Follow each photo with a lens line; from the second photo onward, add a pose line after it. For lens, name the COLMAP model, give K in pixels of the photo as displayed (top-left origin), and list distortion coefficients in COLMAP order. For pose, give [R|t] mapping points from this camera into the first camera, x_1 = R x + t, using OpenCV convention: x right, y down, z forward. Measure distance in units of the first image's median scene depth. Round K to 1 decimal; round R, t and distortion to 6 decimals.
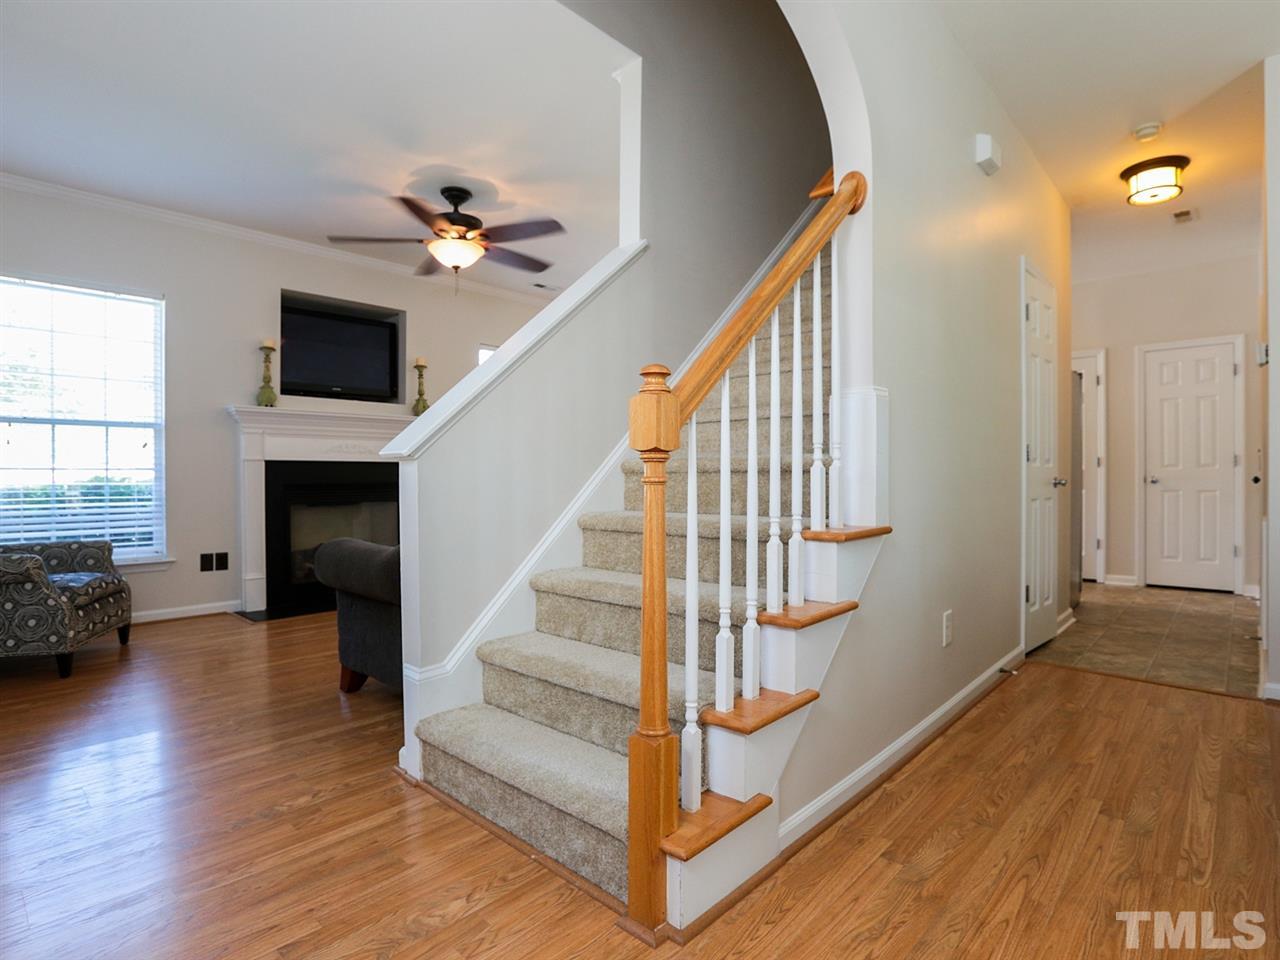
lens RADIAL K [[651.3, 0, 640.7], [0, 651.3, 482.5], [0, 0, 1]] dist [-0.026936, 0.005940]
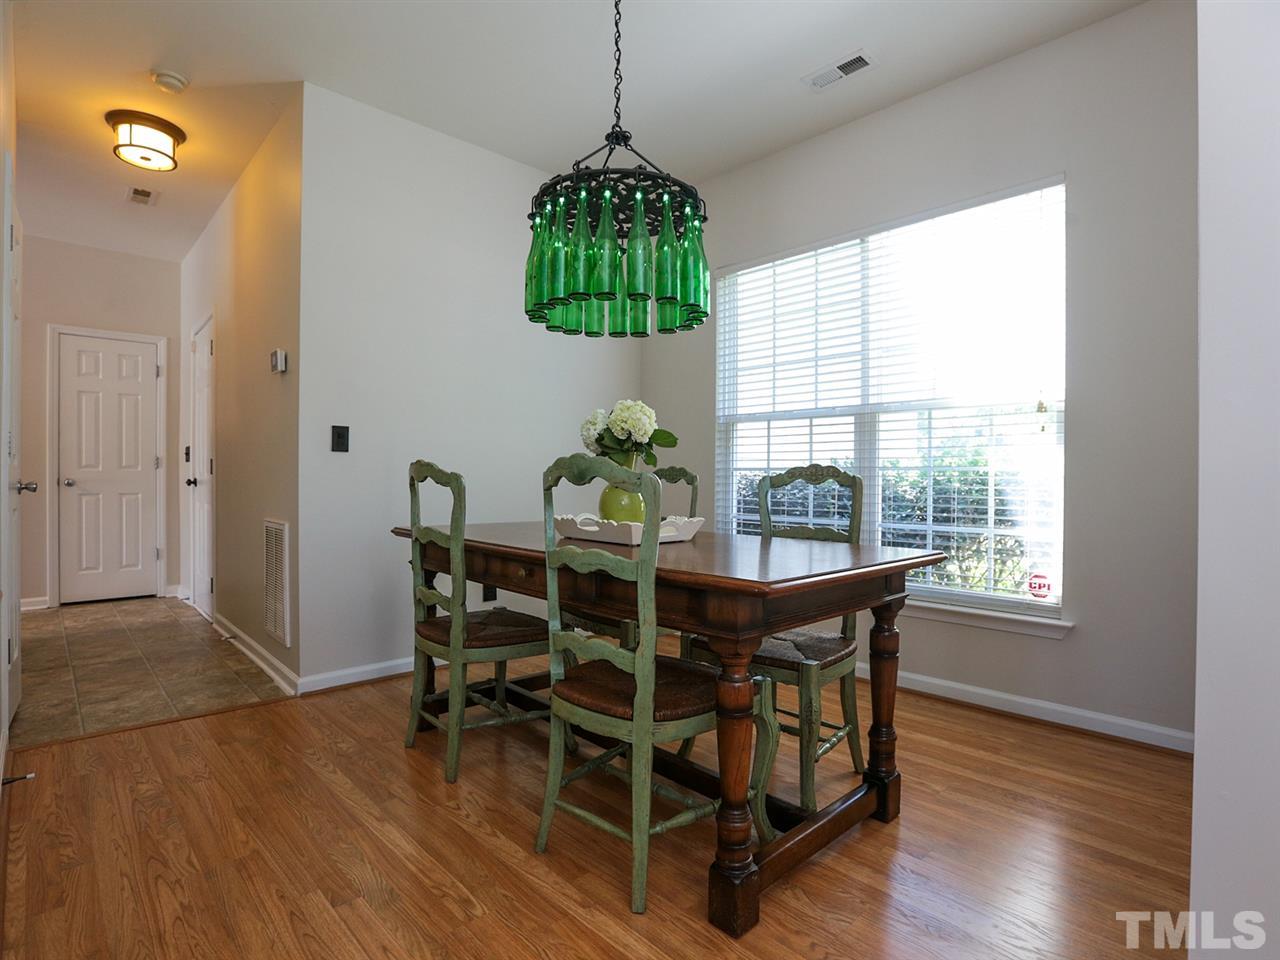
lens RADIAL K [[651.3, 0, 637.2], [0, 651.3, 478.6], [0, 0, 1]] dist [-0.026936, 0.005940]
pose [[0.068904, 0.002490, 0.997620, -0.019520], [0.005588, 0.999980, -0.002881, -0.003036], [-0.997608, 0.005773, 0.068889, 0.234049]]
